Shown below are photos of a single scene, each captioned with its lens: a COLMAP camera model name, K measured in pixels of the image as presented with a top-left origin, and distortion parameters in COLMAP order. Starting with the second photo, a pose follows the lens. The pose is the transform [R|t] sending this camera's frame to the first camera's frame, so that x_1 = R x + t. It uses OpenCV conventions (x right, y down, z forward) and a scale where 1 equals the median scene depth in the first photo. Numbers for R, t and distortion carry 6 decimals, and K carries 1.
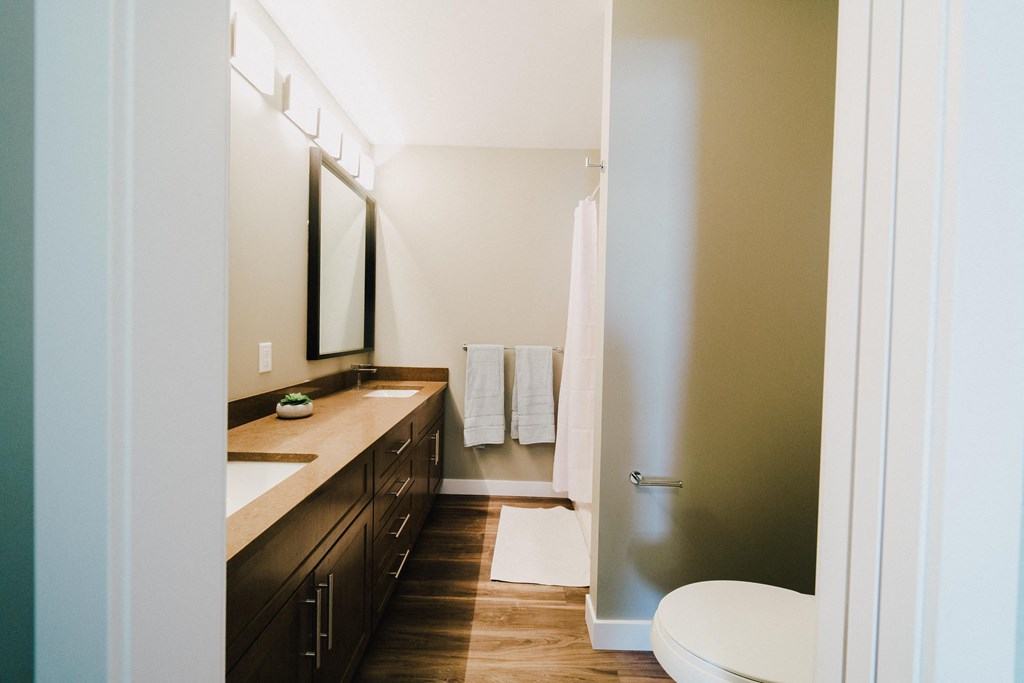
lens RADIAL K [[387.7, 0, 505.4], [0, 387.7, 346.1], [0, 0, 1]] dist [0.001122, 0.000047]
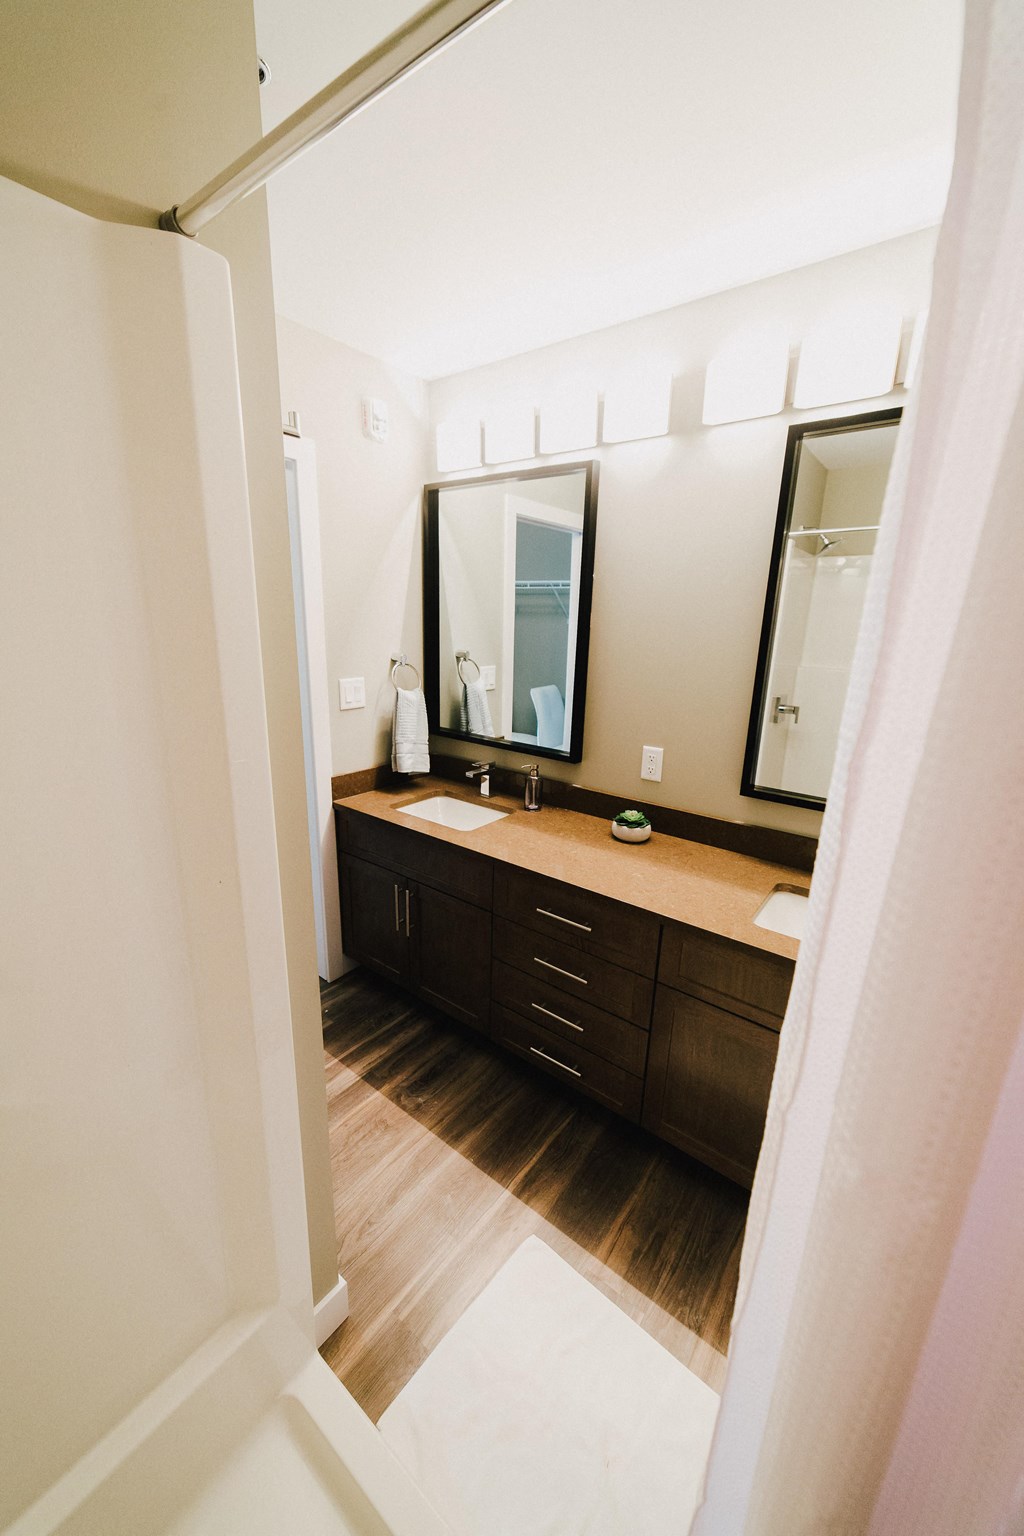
lens RADIAL K [[581.5, 0, 510.2], [0, 581.5, 773.1], [0, 0, 1]] dist [0.001122, 0.000047]
pose [[-0.596504, 0.170958, -0.784191, 0.352220], [-0.070675, 0.962068, 0.263496, -0.161681], [0.799492, 0.212599, -0.561795, 0.893085]]
